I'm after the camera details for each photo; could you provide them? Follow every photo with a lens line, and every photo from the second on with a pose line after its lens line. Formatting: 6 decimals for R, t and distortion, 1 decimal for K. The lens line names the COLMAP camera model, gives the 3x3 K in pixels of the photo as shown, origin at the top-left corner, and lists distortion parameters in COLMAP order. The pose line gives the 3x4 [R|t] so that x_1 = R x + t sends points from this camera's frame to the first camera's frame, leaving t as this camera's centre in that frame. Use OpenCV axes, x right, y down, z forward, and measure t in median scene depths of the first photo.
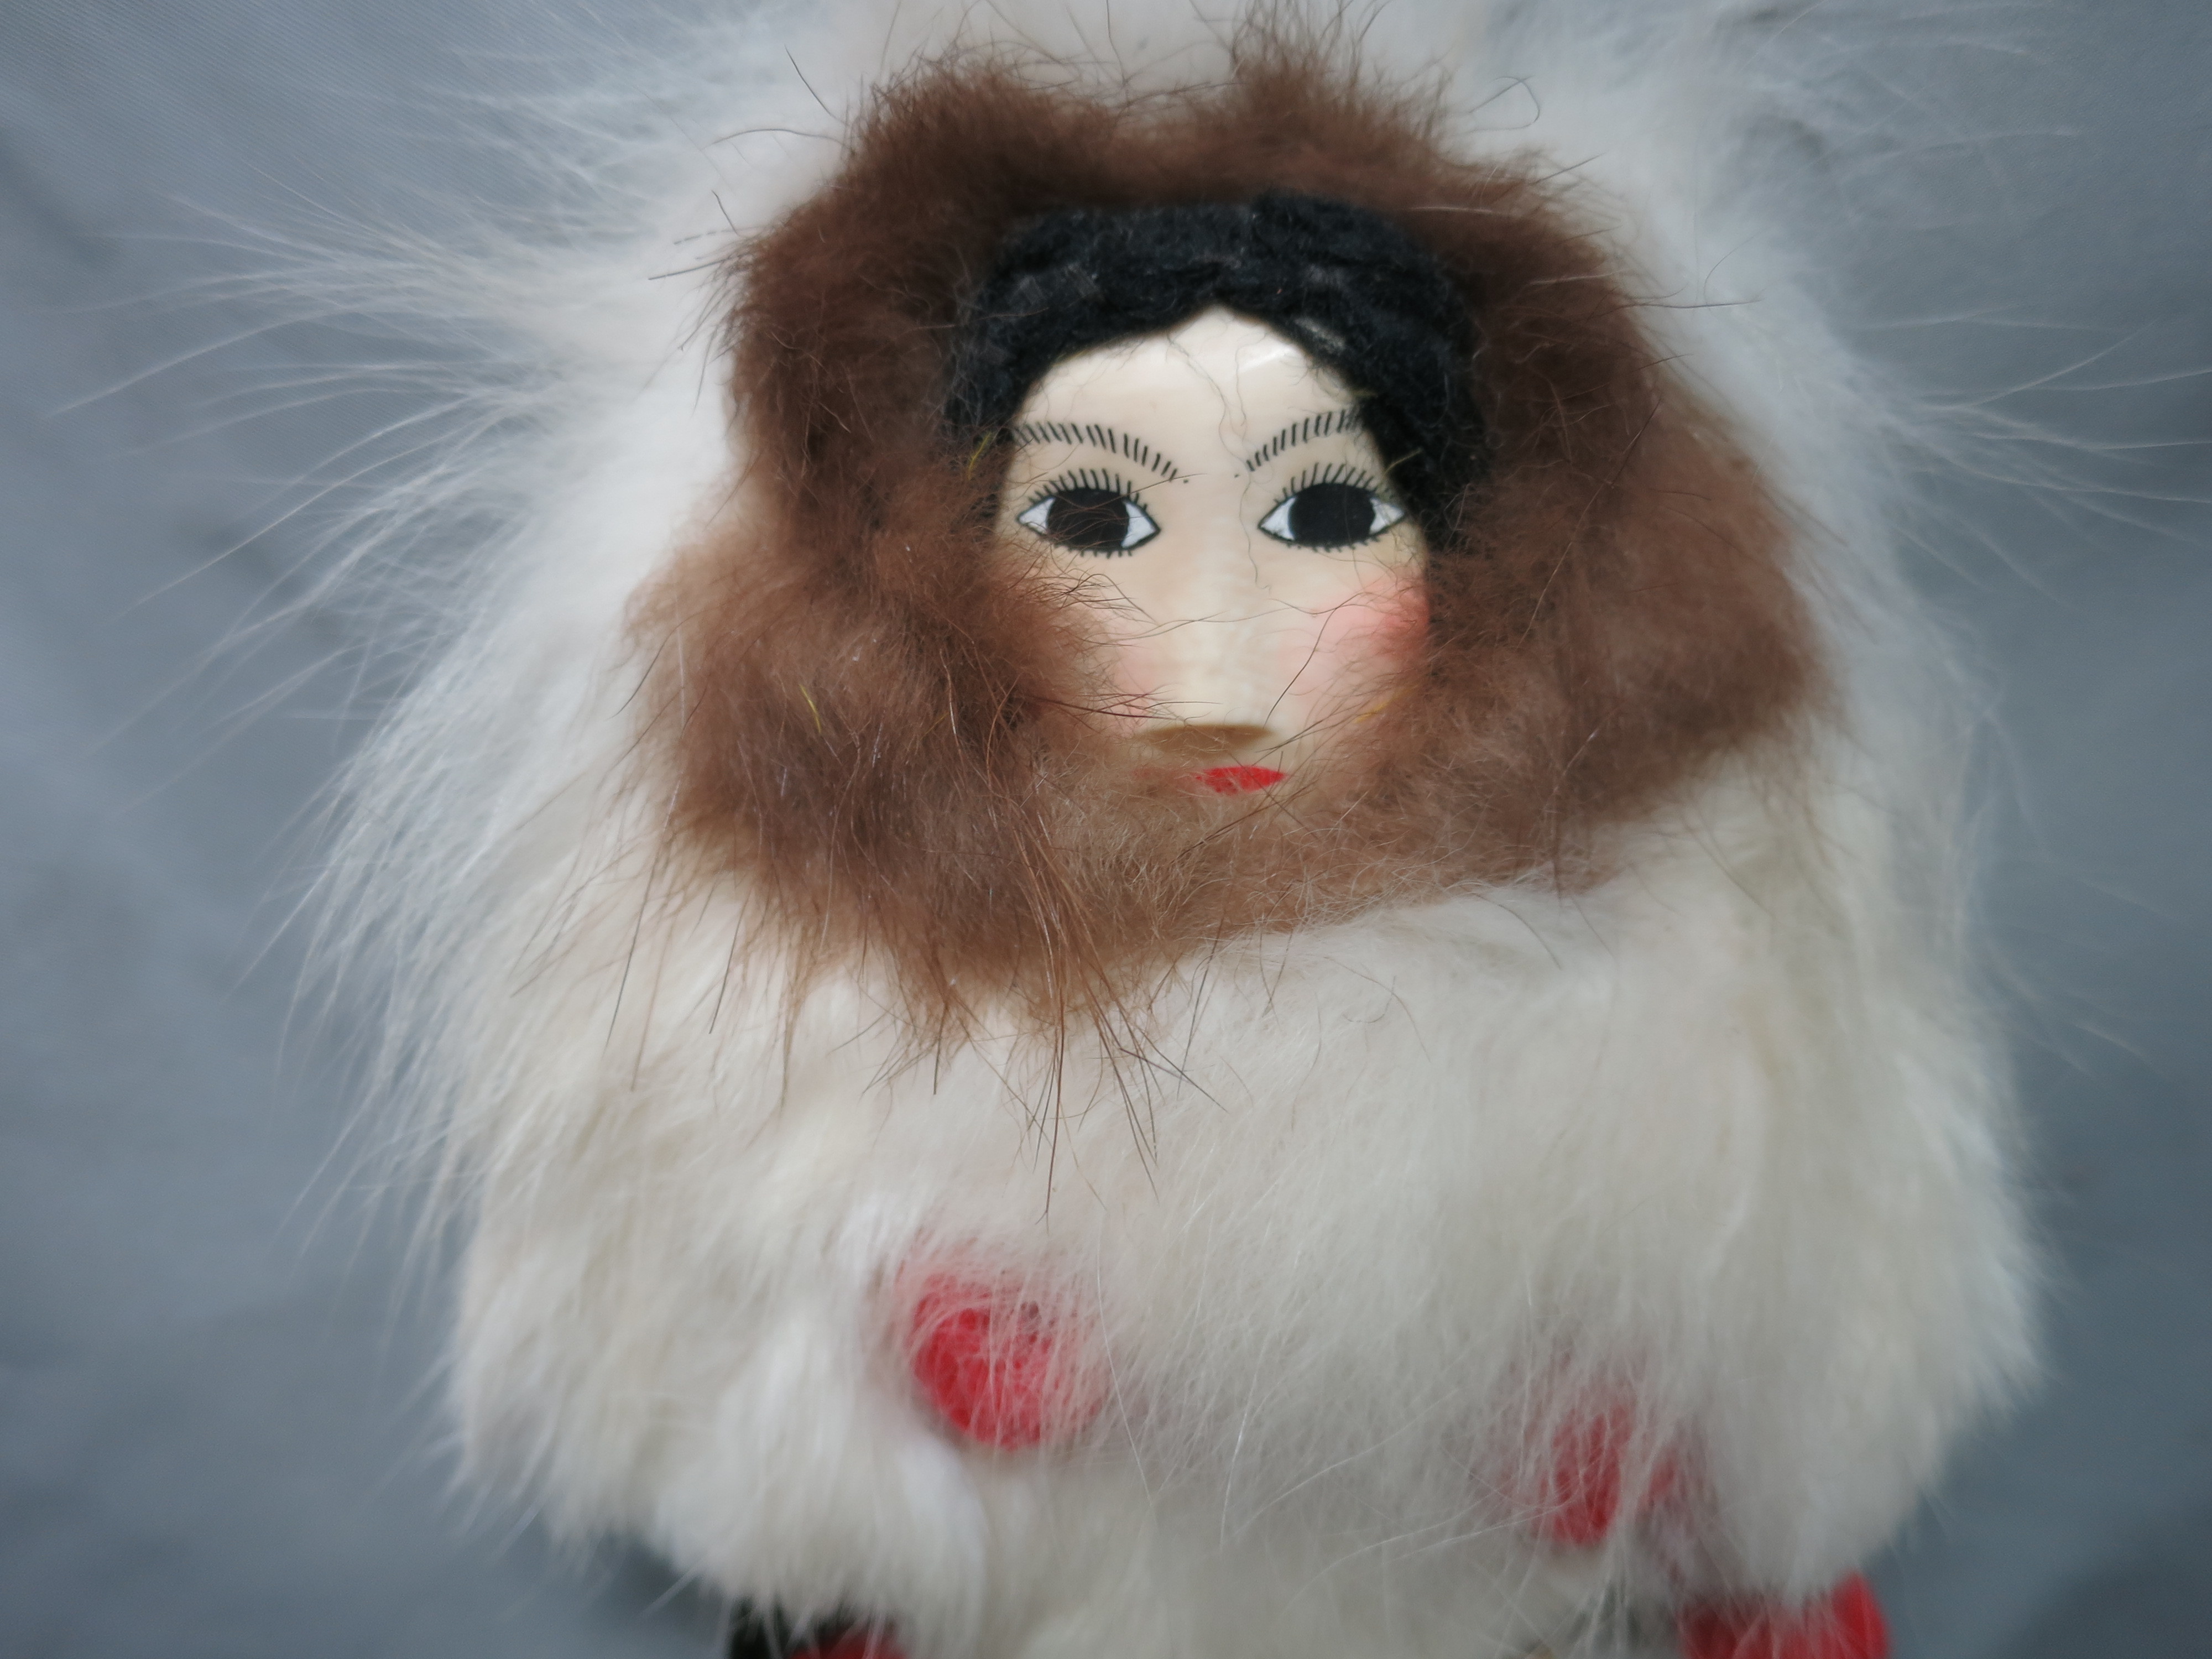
lens RADIAL K [[1720.5, 0, 1062.5], [0, 1720.5, 825.8], [0, 0, 1]] dist [-0.043690, 0.000100]
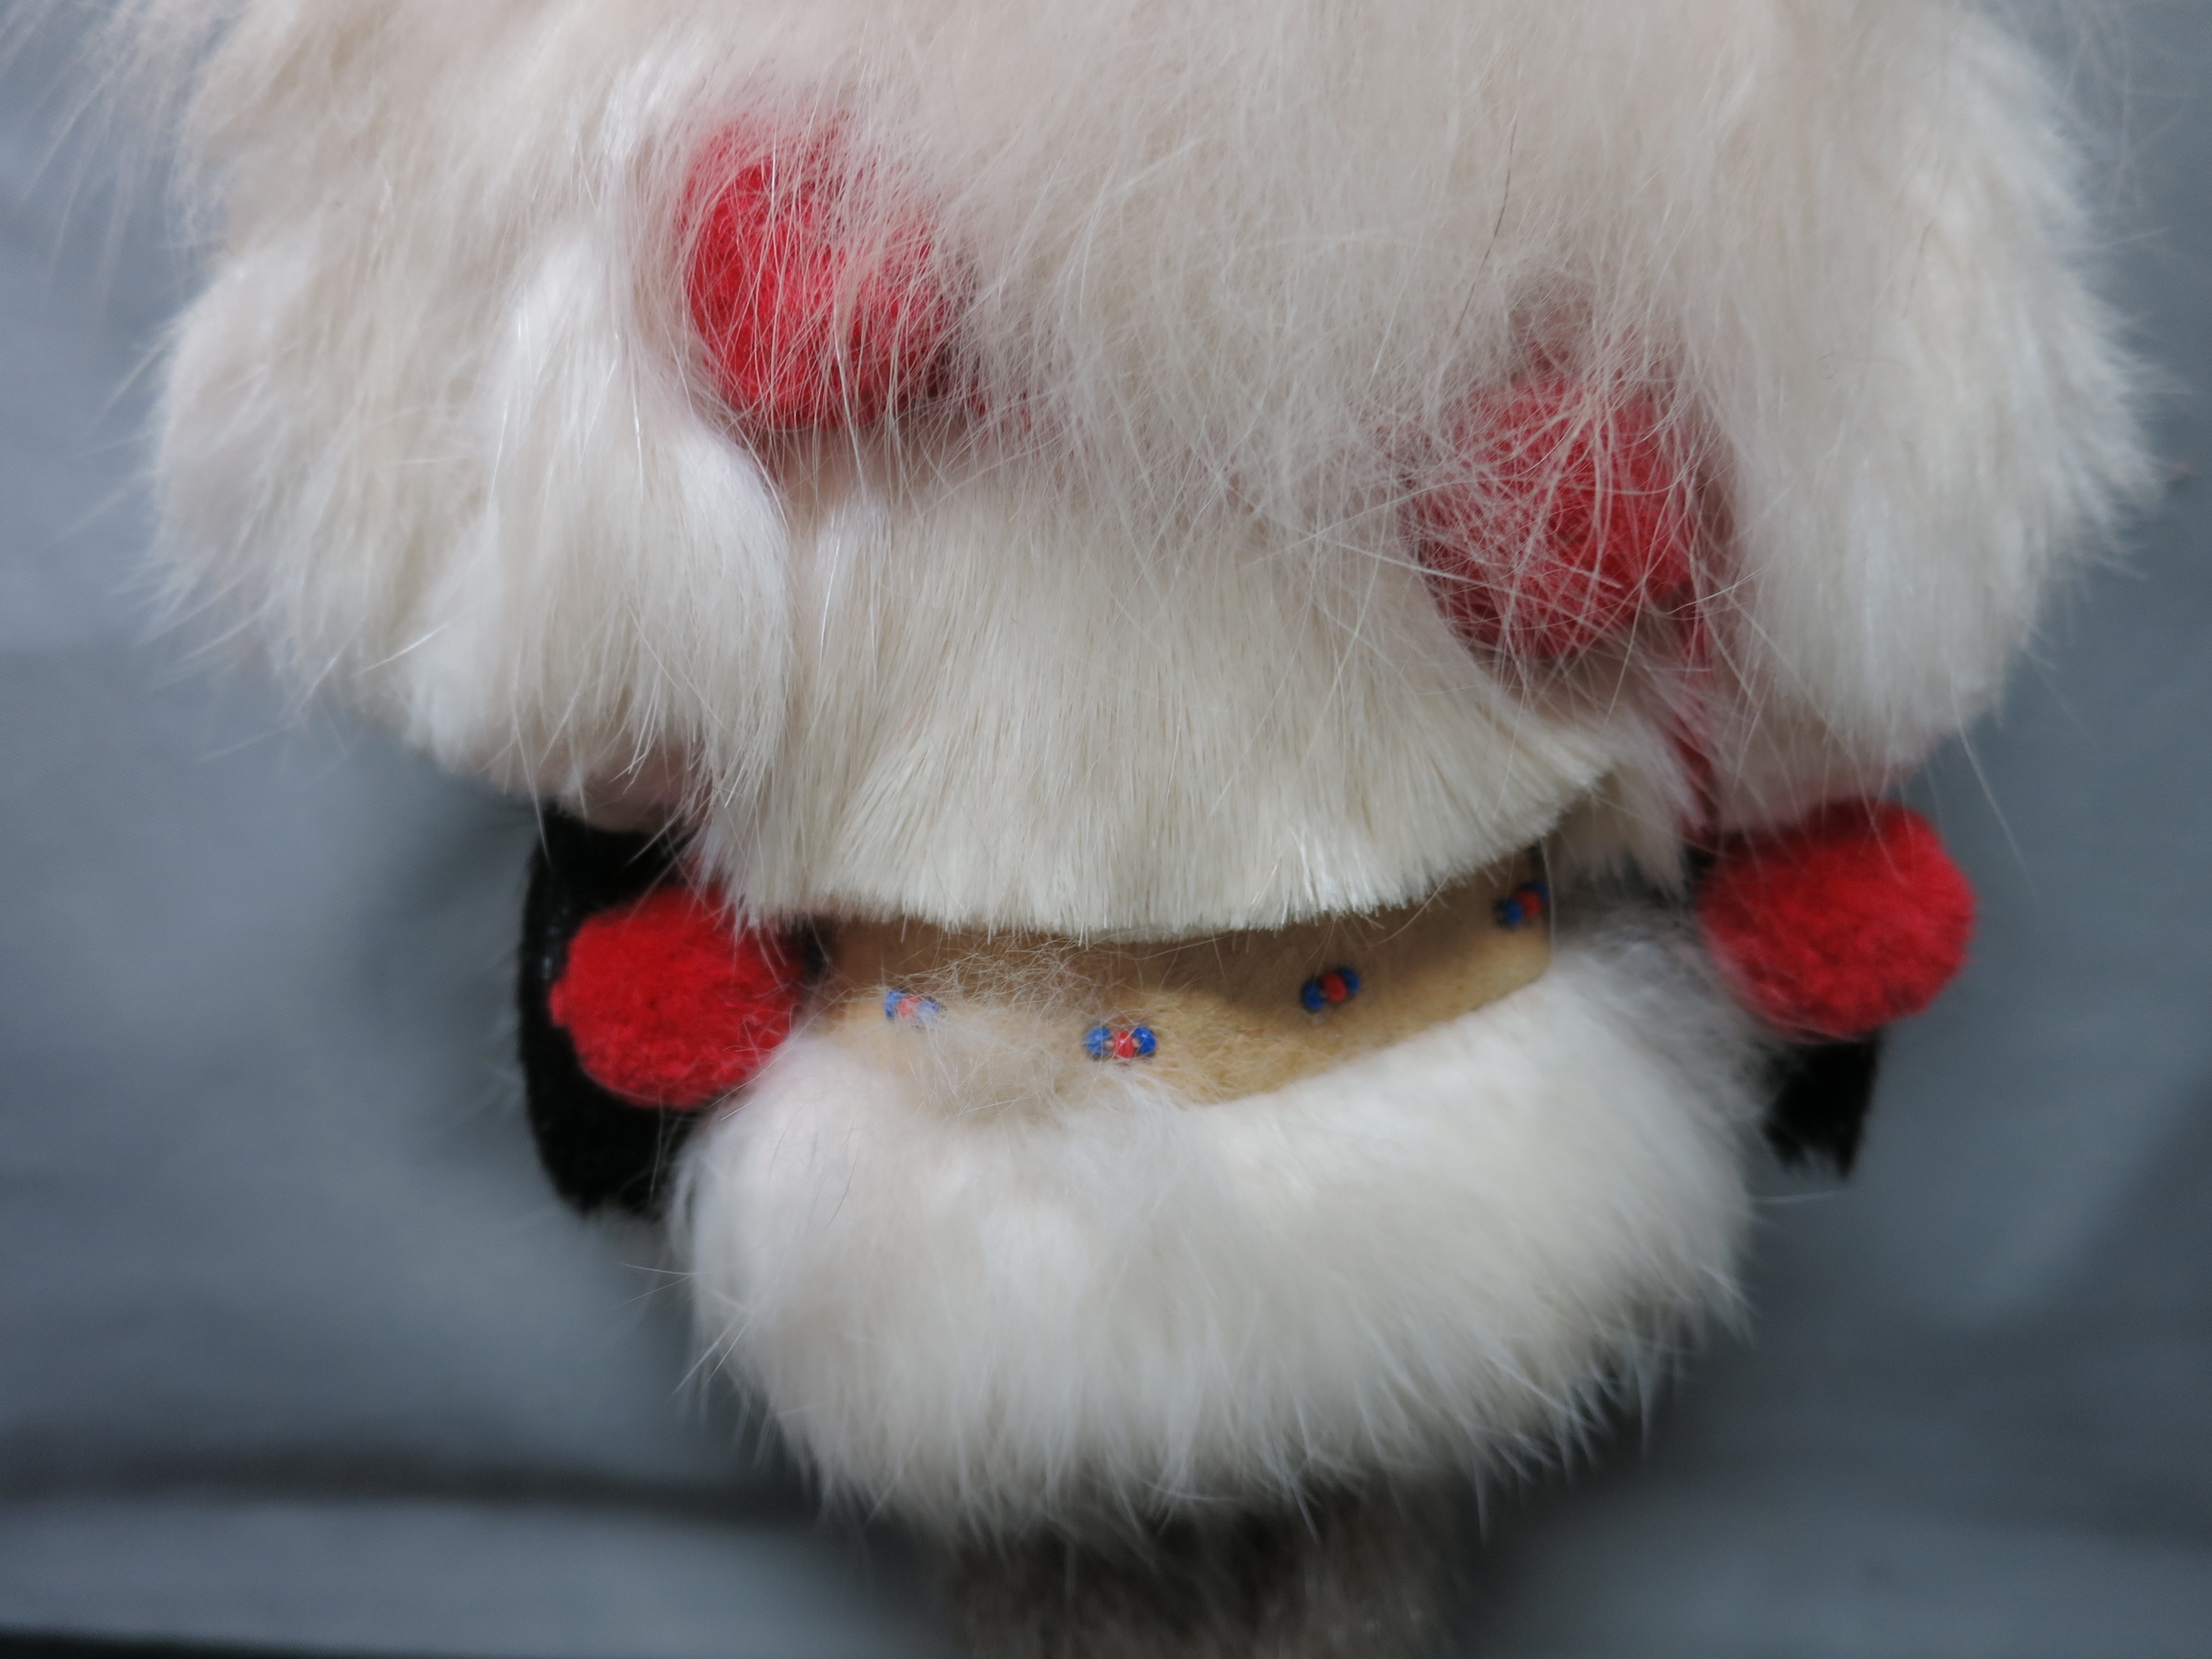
lens RADIAL K [[1720.5, 0, 1062.5], [0, 1720.5, 825.8], [0, 0, 1]] dist [-0.043690, 0.000100]
pose [[0.999568, 0.015227, -0.025122, 0.113802], [-0.017051, 0.997106, -0.074081, 0.657926], [0.023921, 0.074477, 0.996936, 0.257669]]
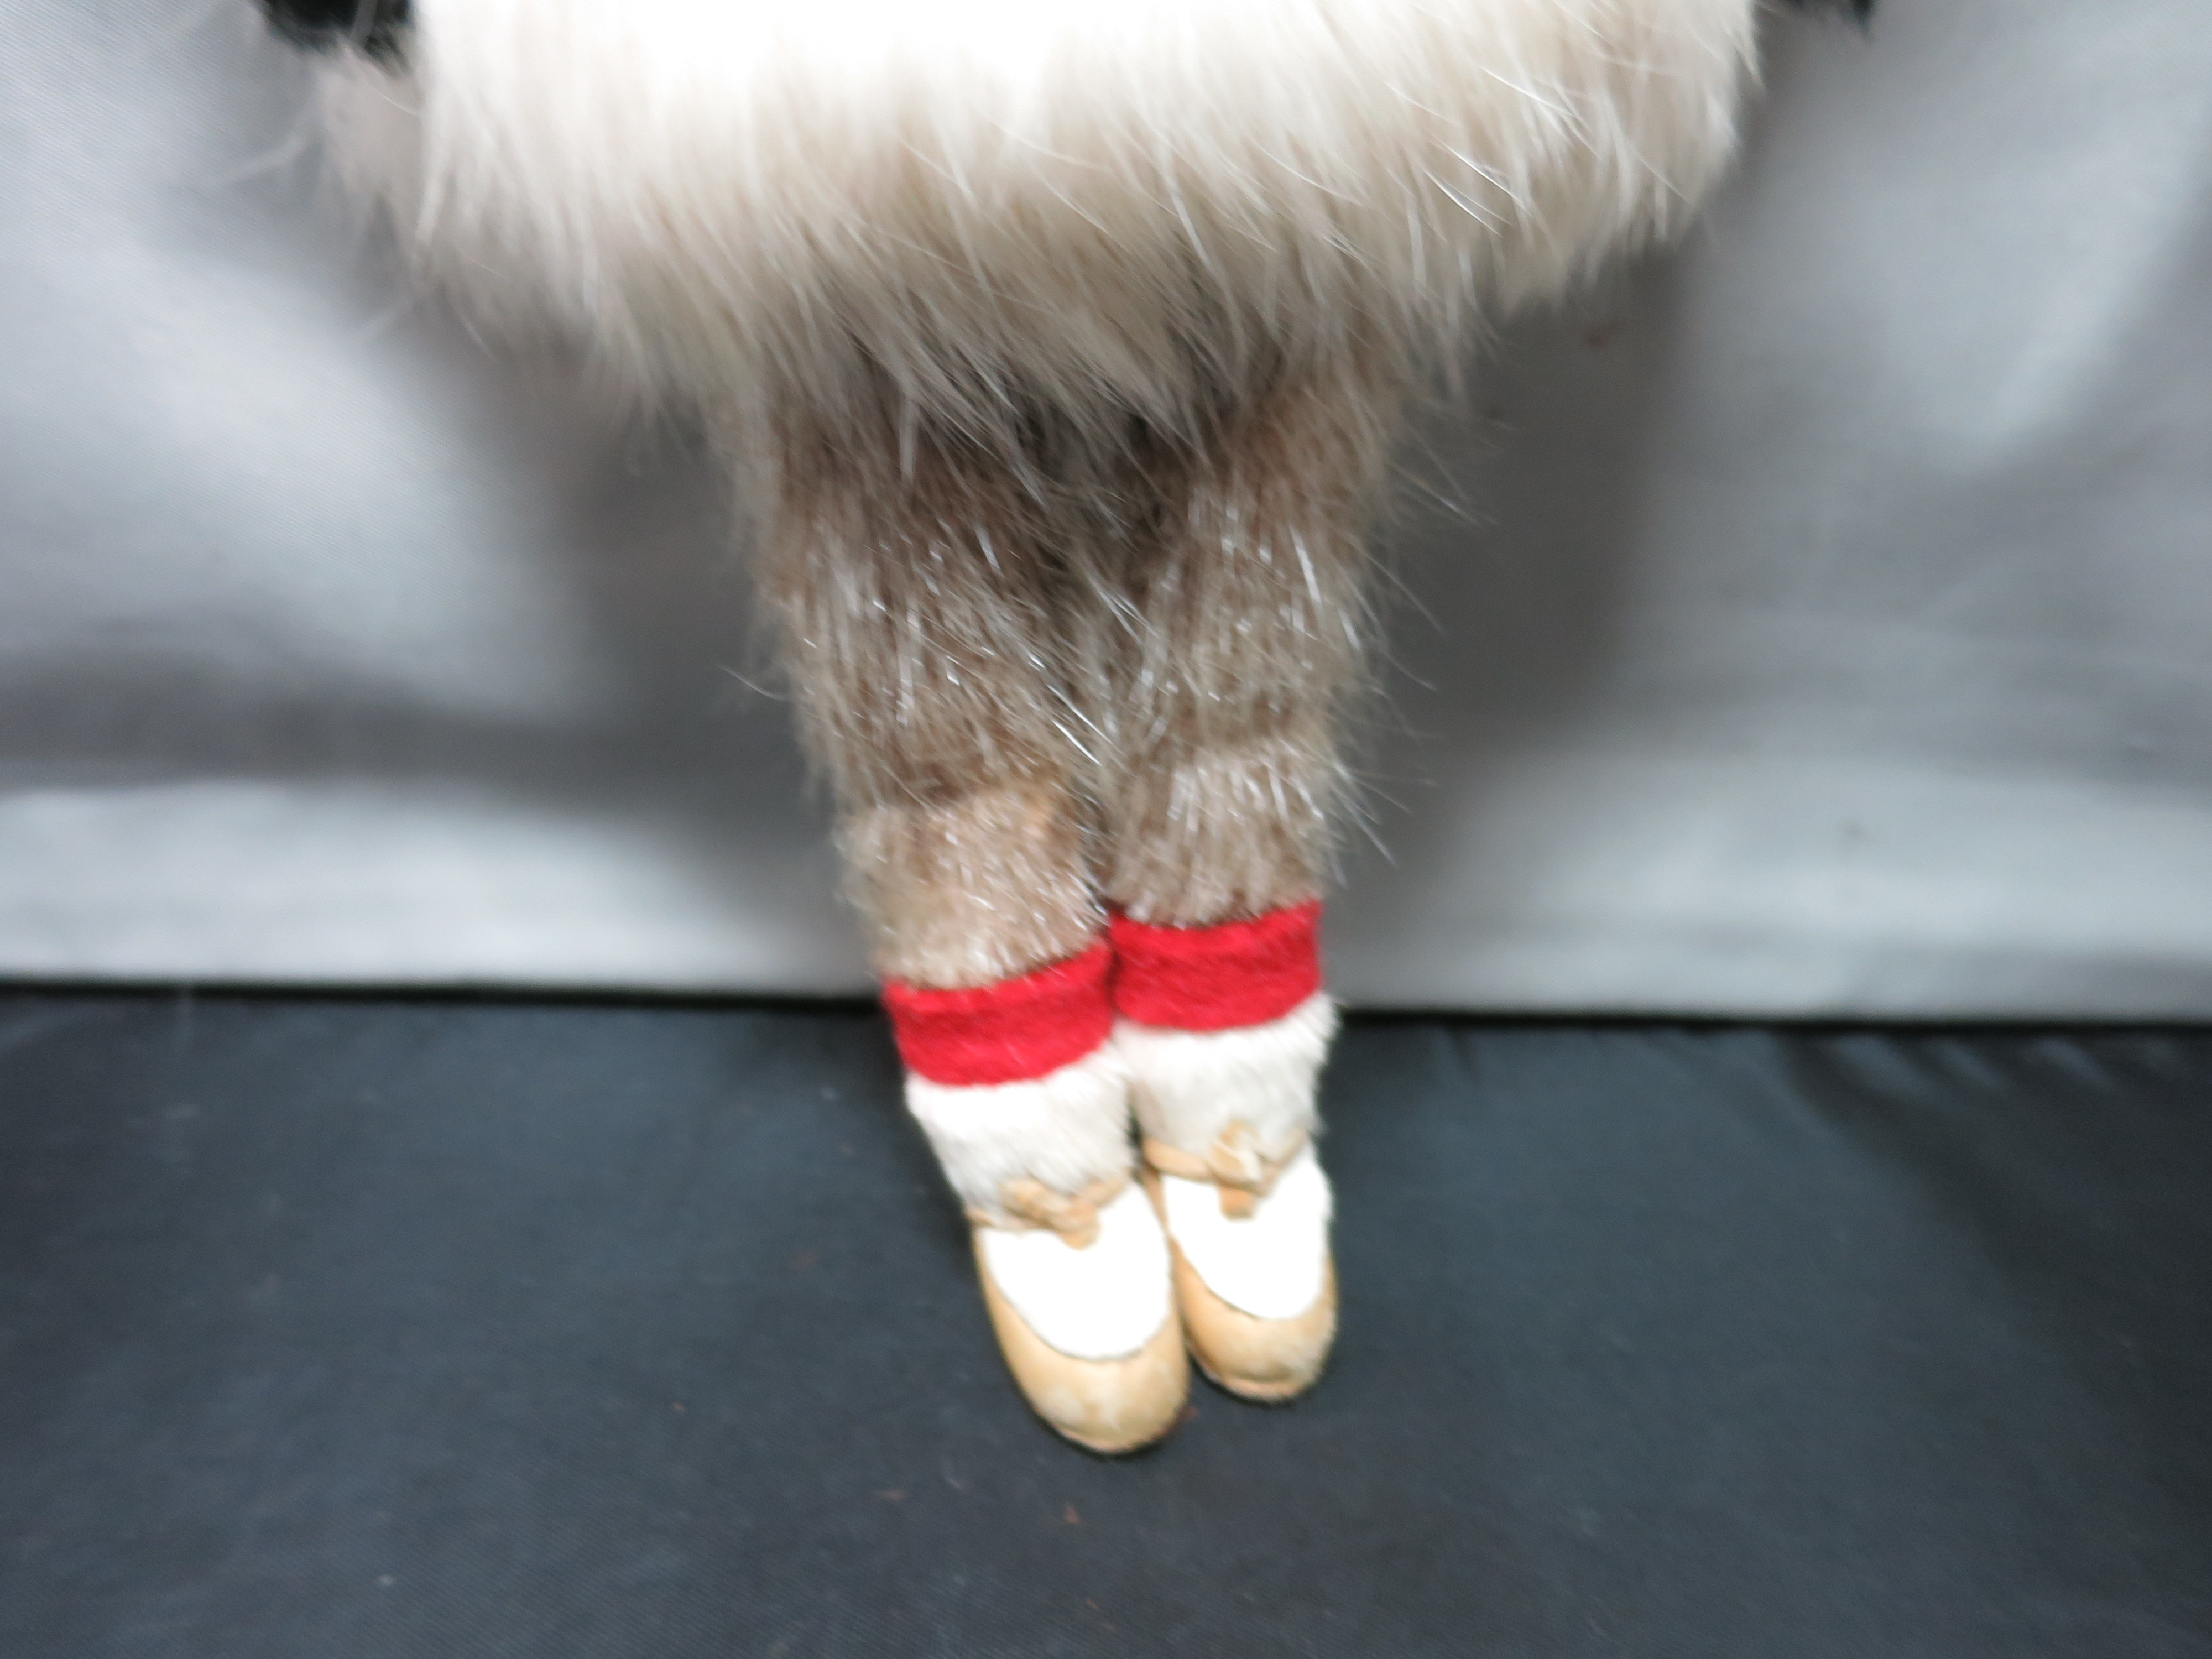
lens RADIAL K [[1677.4, 0, 1106.0], [0, 1677.4, 829.5], [0, 0, 1]] dist [-0.043799, -0.000356]
pose [[0.999419, 0.022289, 0.025768, 0.184940], [-0.022482, 0.999721, 0.007223, 1.261567], [-0.025600, -0.007798, 0.999642, 0.526942]]
